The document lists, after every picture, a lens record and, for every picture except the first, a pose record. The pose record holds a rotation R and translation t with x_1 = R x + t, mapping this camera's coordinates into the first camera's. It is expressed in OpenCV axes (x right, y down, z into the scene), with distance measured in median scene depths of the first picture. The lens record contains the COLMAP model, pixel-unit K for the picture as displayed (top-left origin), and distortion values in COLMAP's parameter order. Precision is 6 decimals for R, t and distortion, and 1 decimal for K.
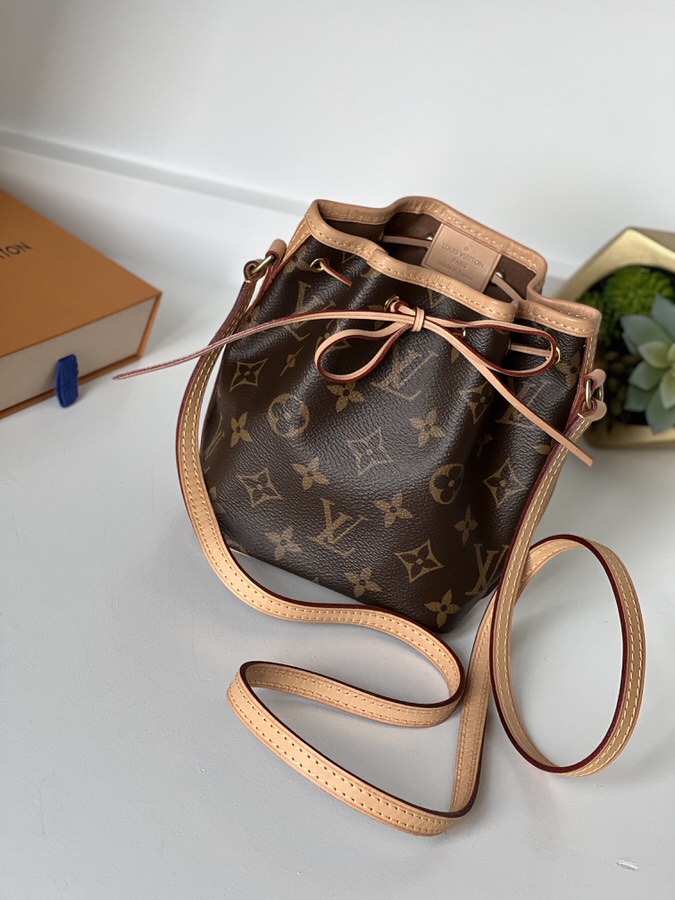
lens RADIAL K [[2053.6, 0, 338.2], [0, 2053.6, 449.6], [0, 0, 1]] dist [-0.236024, 0.000000]
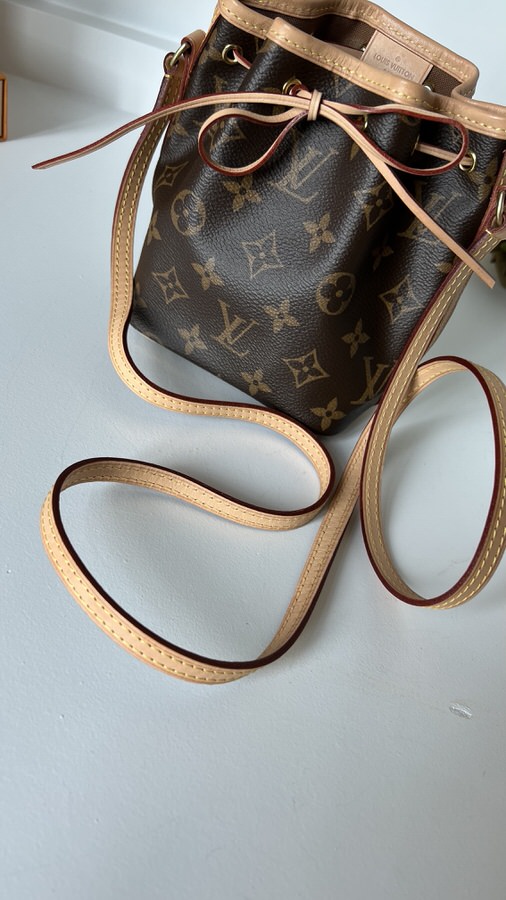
lens RADIAL K [[691.2, 0, 246.8], [0, 691.2, 472.4], [0, 0, 1]] dist [0.007079, -0.056546]
pose [[0.967398, 0.131075, -0.216704, 0.093866], [-0.074733, 0.965293, 0.250250, 0.019271], [0.241984, -0.225896, 0.943618, 0.645369]]
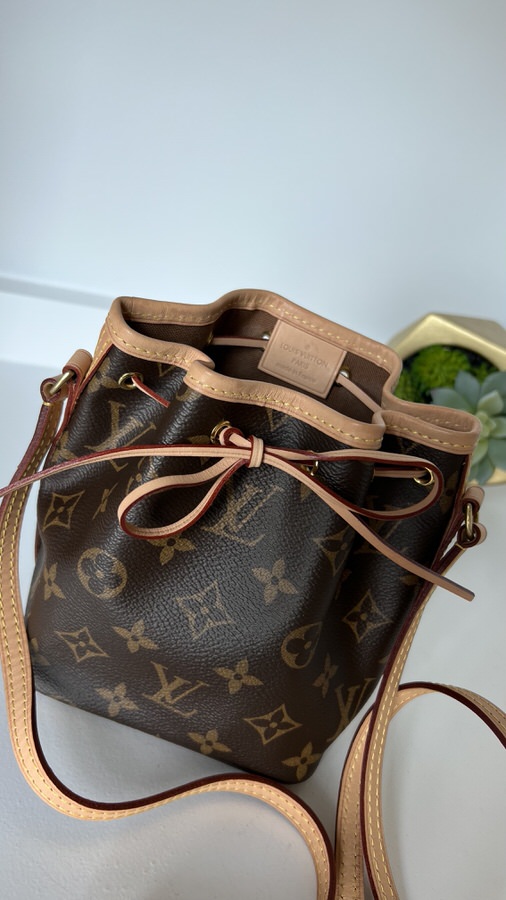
lens RADIAL K [[691.2, 0, 252.5], [0, 691.2, 455.0], [0, 0, 1]] dist [0.007079, -0.056546]
pose [[0.998392, -0.055026, 0.013647, 0.033099], [0.053706, 0.995082, 0.083237, -0.080609], [-0.018160, -0.082370, 0.996436, 0.723145]]
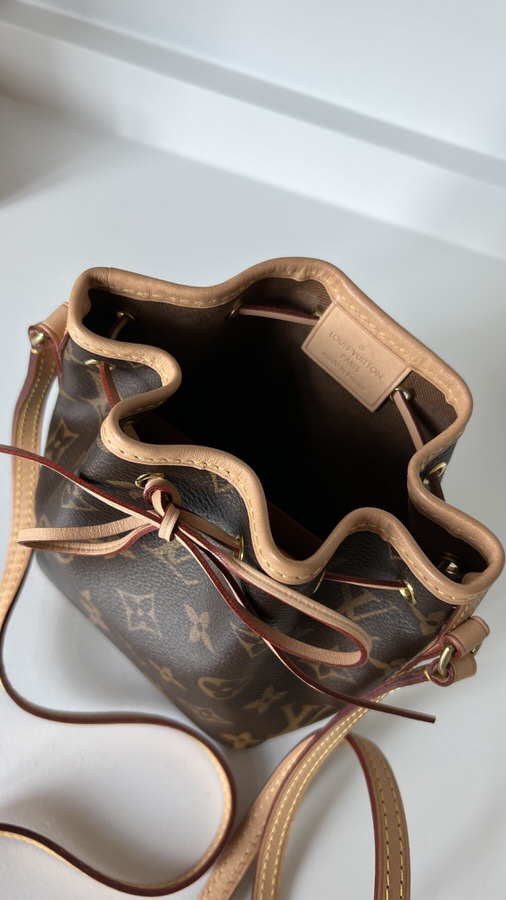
lens RADIAL K [[691.2, 0, 265.0], [0, 691.2, 434.9], [0, 0, 1]] dist [0.007079, -0.056546]
pose [[0.892848, 0.299551, -0.336291, 0.122954], [-0.104734, 0.864355, 0.491856, -0.187303], [0.438010, -0.403931, 0.803111, 0.826822]]
